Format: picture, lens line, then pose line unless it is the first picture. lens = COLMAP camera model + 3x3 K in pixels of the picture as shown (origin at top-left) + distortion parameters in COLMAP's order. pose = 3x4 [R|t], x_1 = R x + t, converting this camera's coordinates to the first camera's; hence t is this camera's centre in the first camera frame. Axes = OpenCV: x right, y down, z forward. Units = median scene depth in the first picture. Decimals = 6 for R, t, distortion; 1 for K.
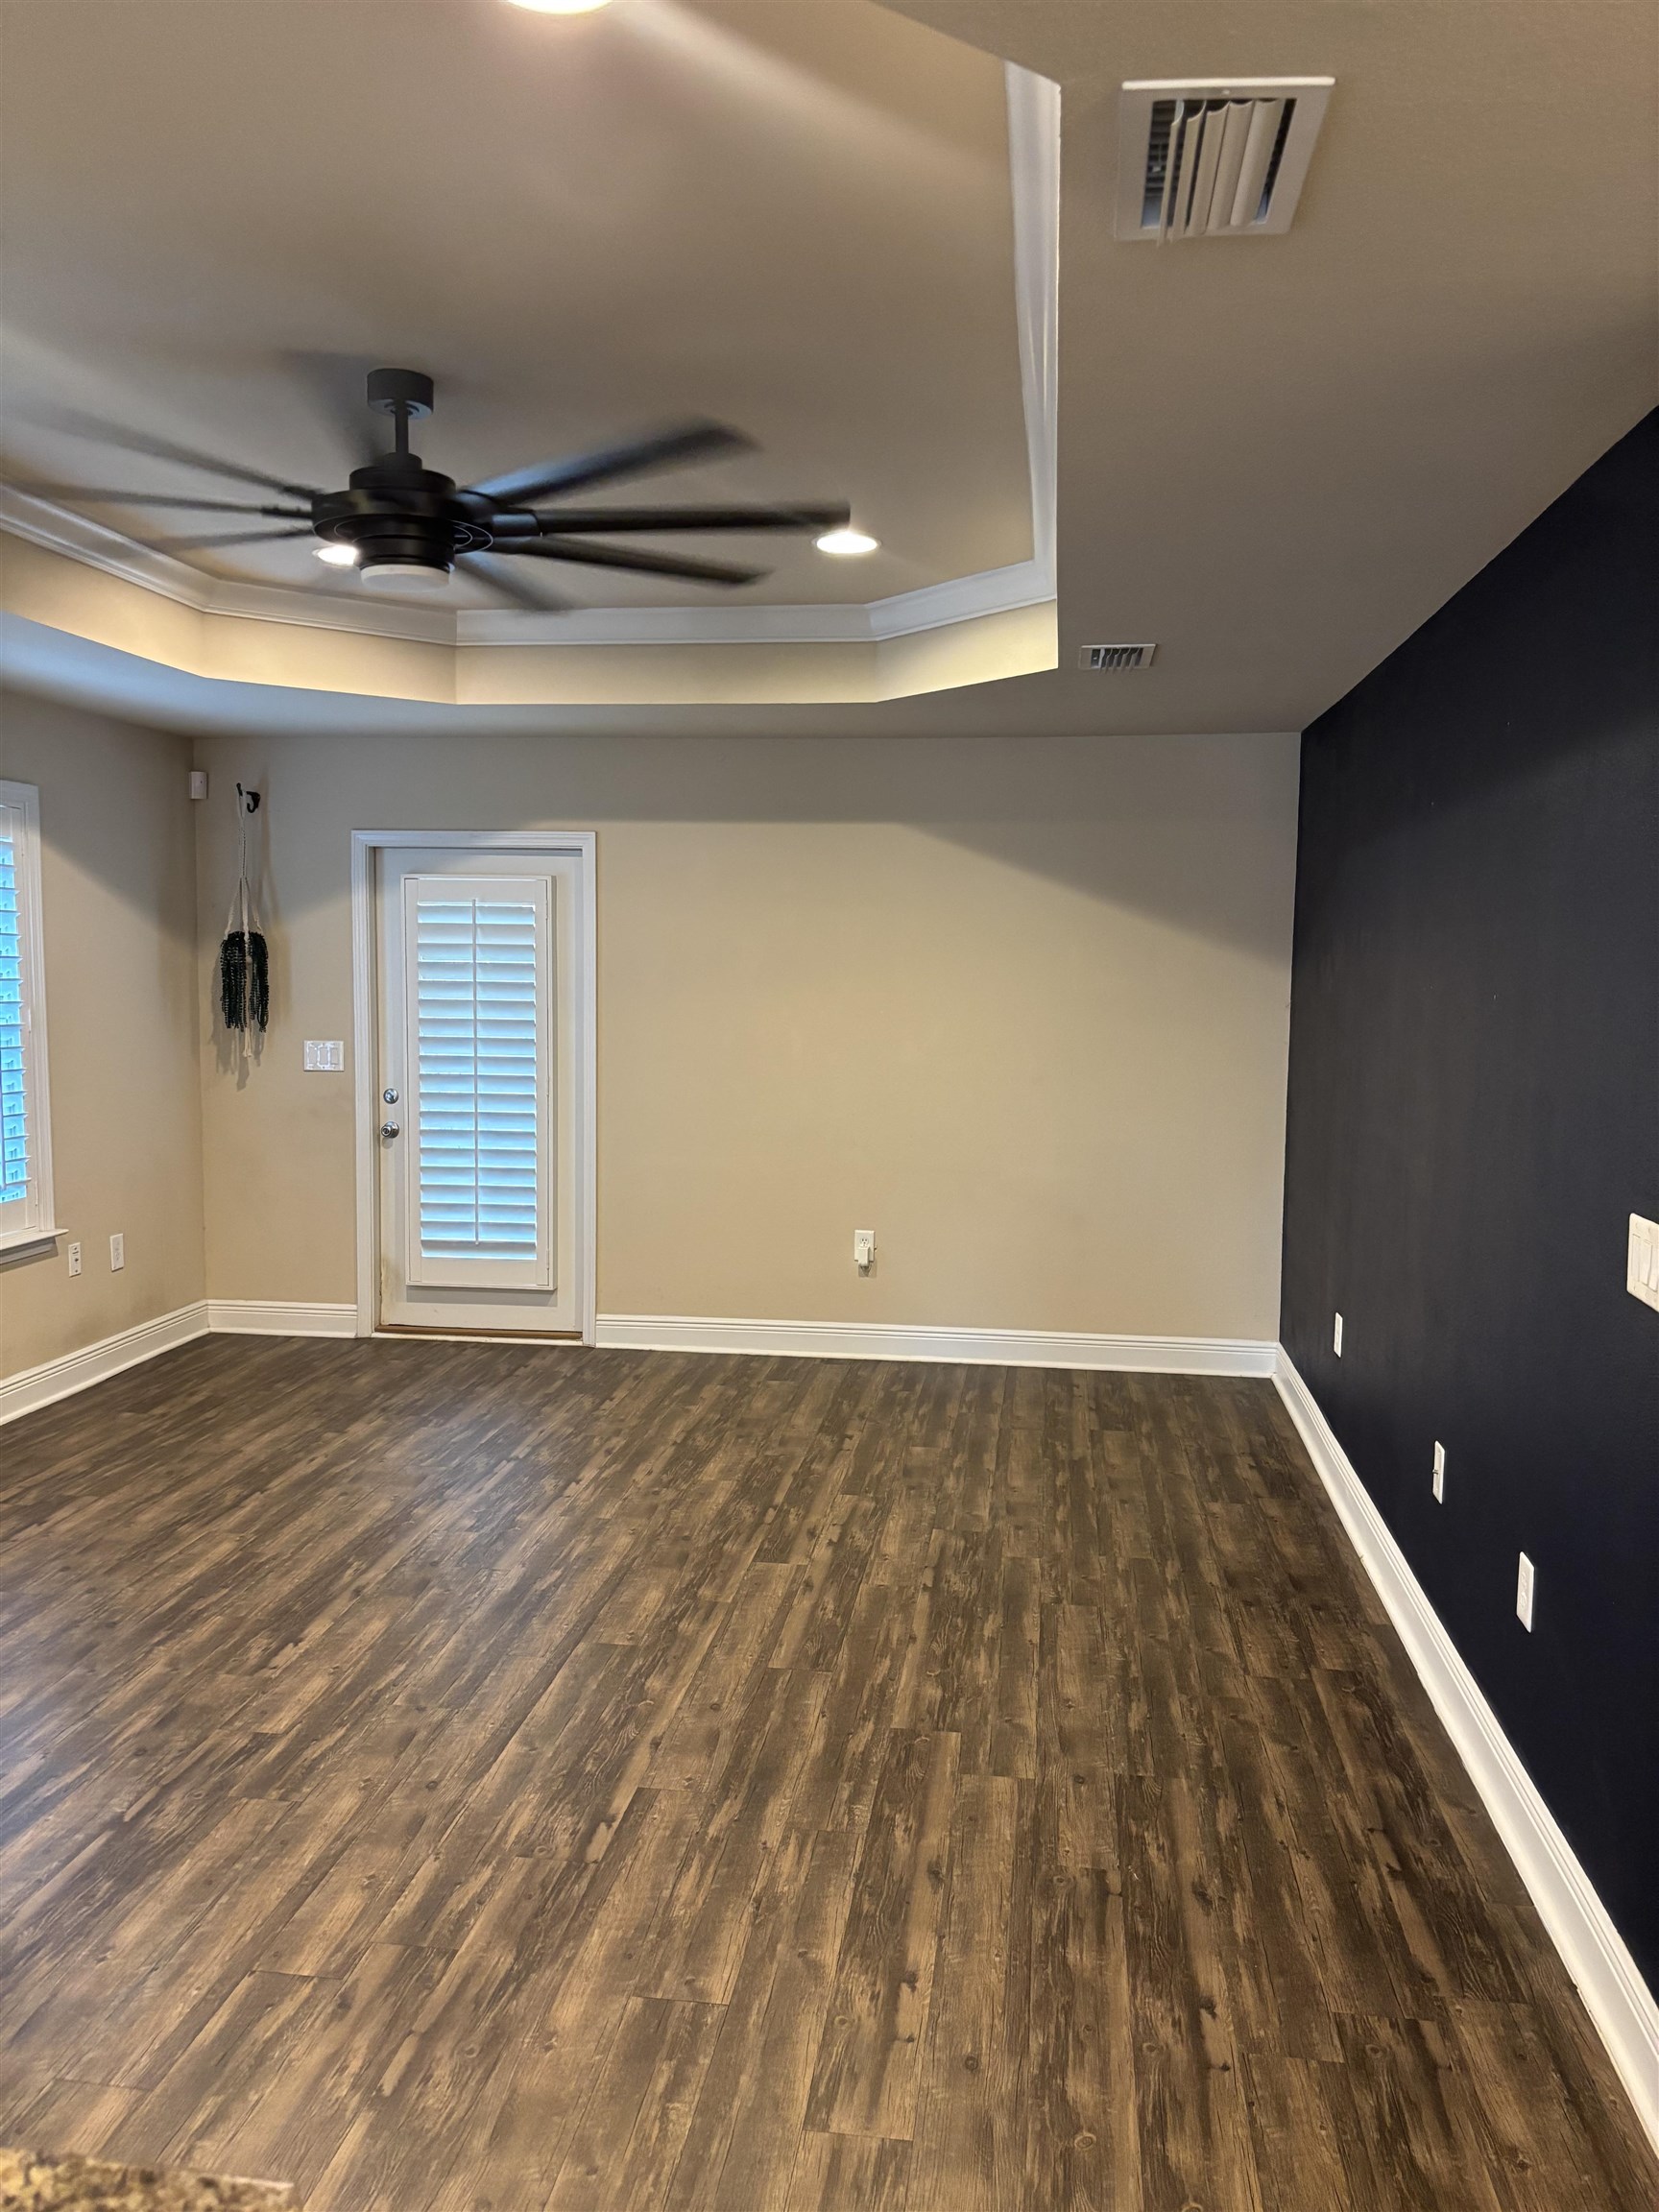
lens RADIAL K [[1686.5, 0, 835.3], [0, 1686.5, 1096.5], [0, 0, 1]] dist [0.056471, -0.044030]
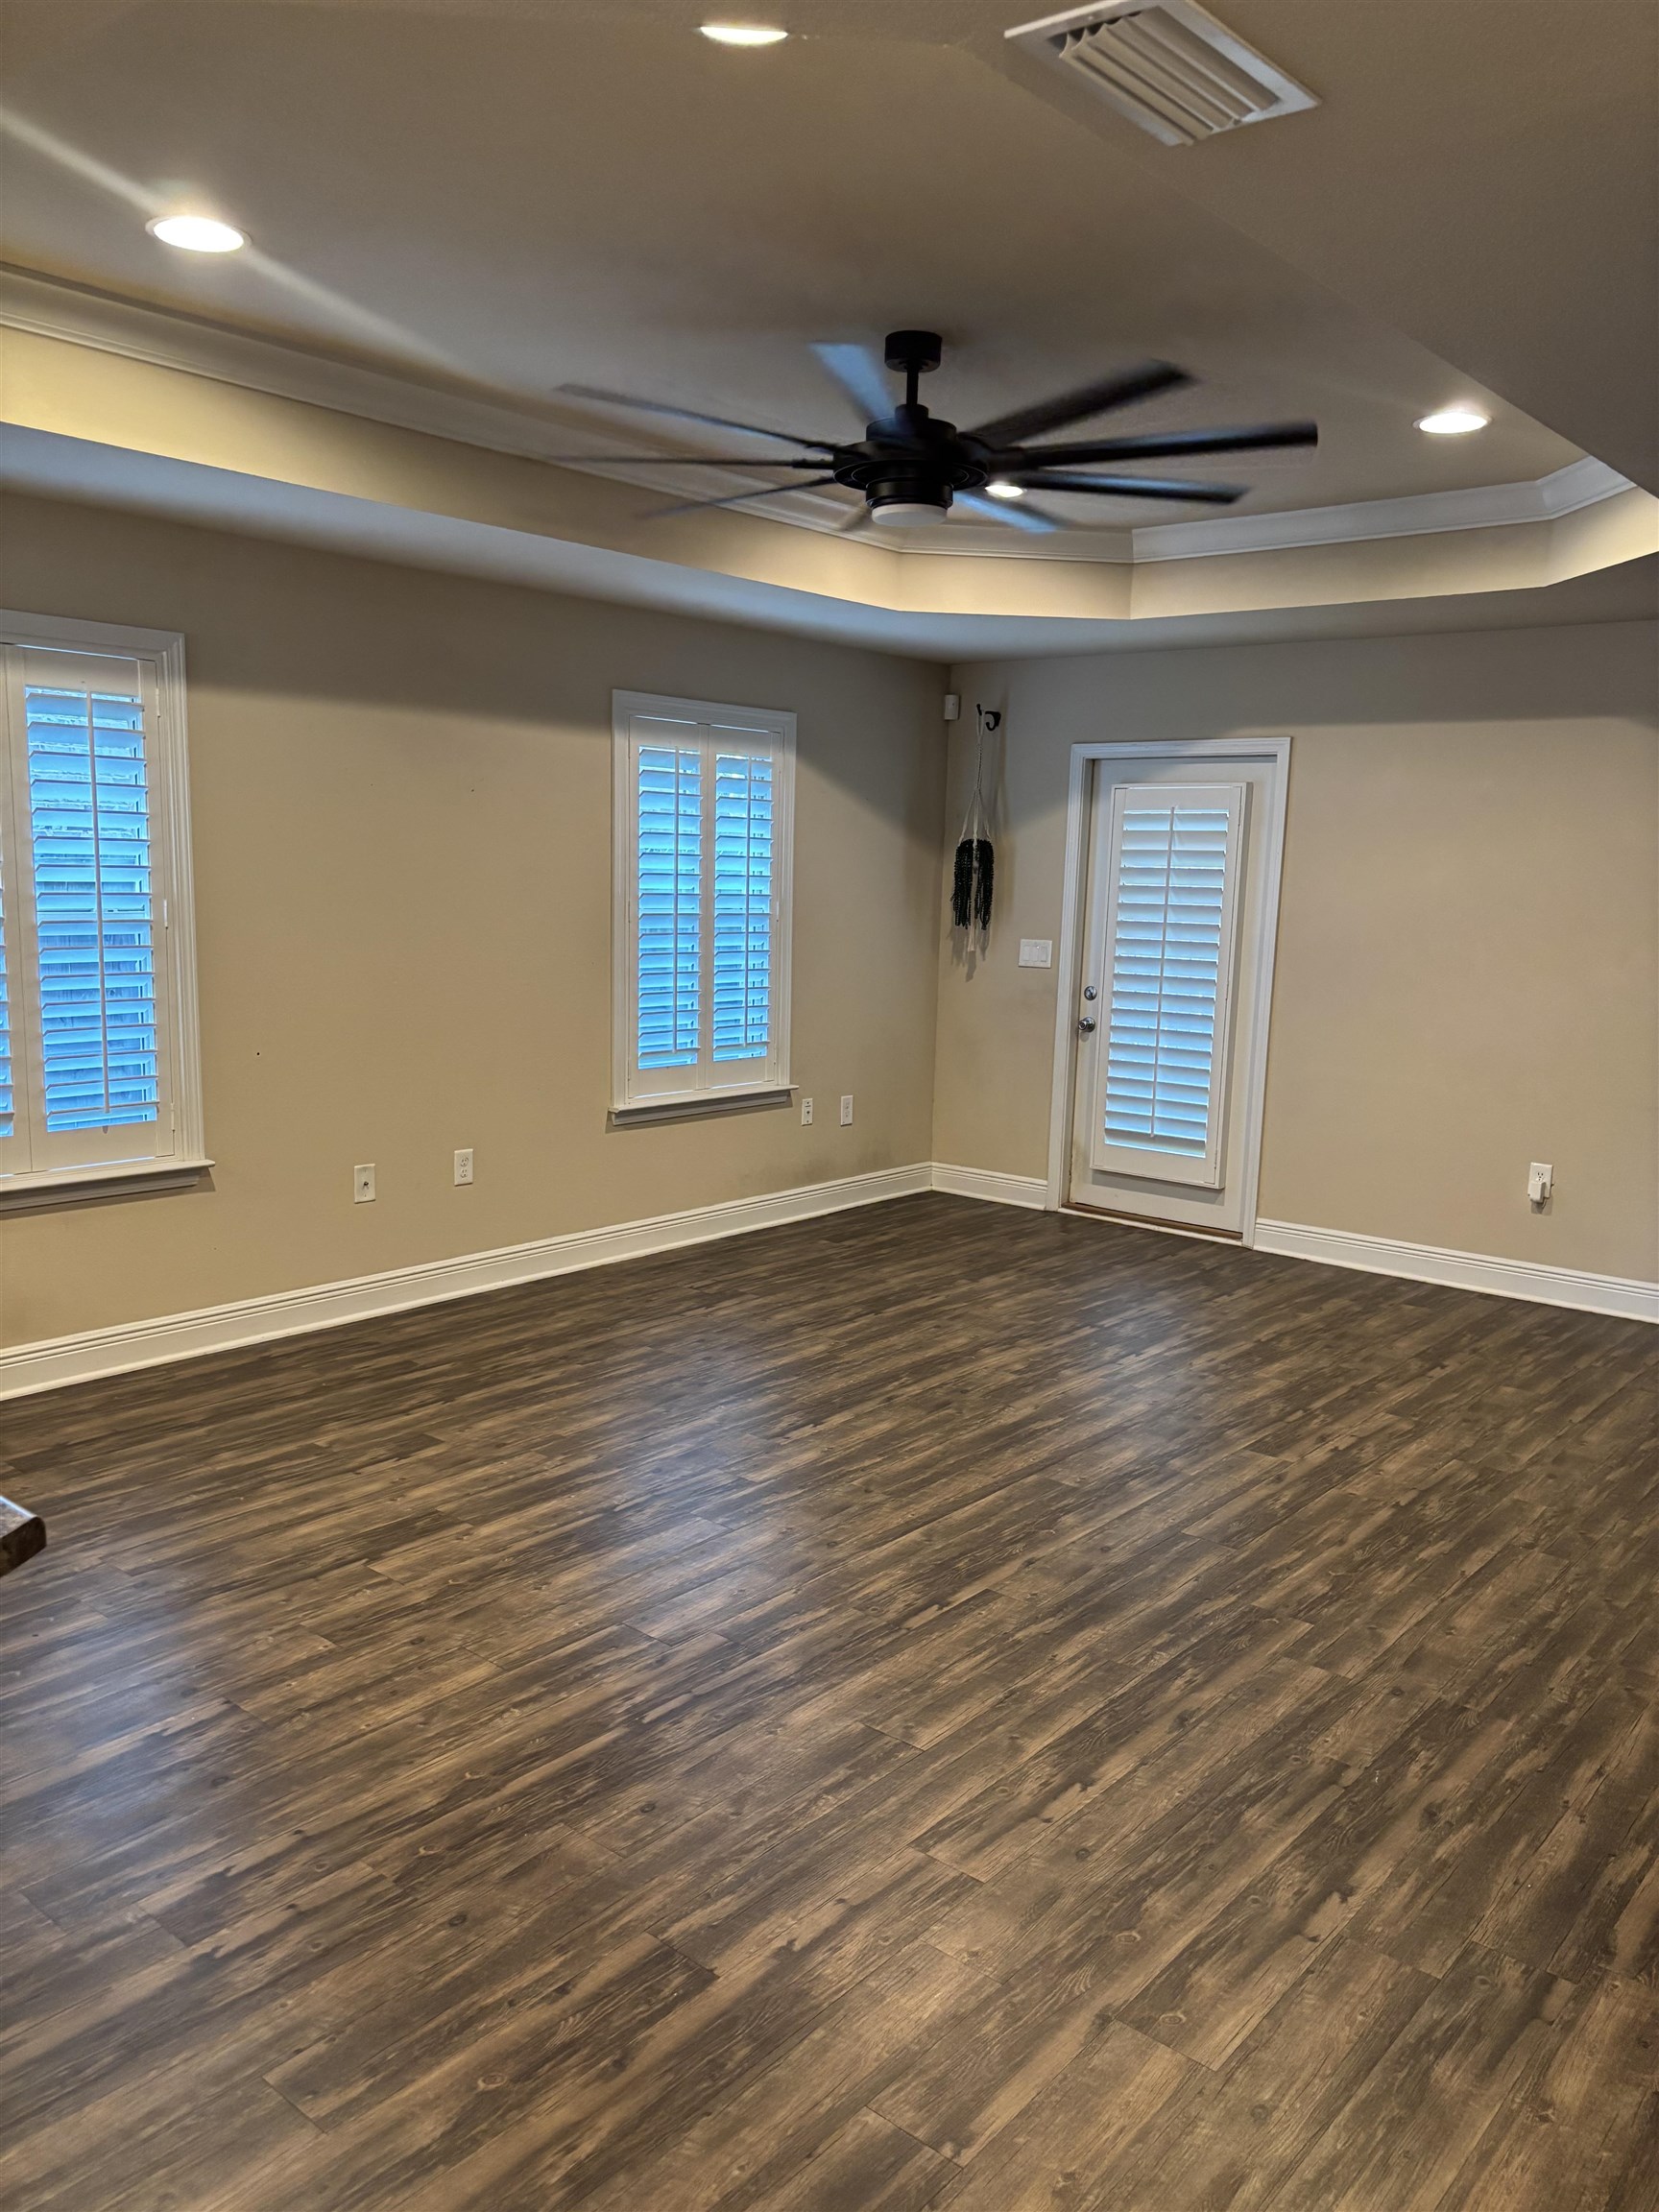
lens RADIAL K [[1686.5, 0, 845.9], [0, 1686.5, 1110.0], [0, 0, 1]] dist [0.056471, -0.044030]
pose [[0.850377, 0.092050, -0.518060, 0.273096], [-0.064024, 0.995365, 0.071767, 0.010934], [0.522264, -0.027861, 0.852328, -0.001401]]
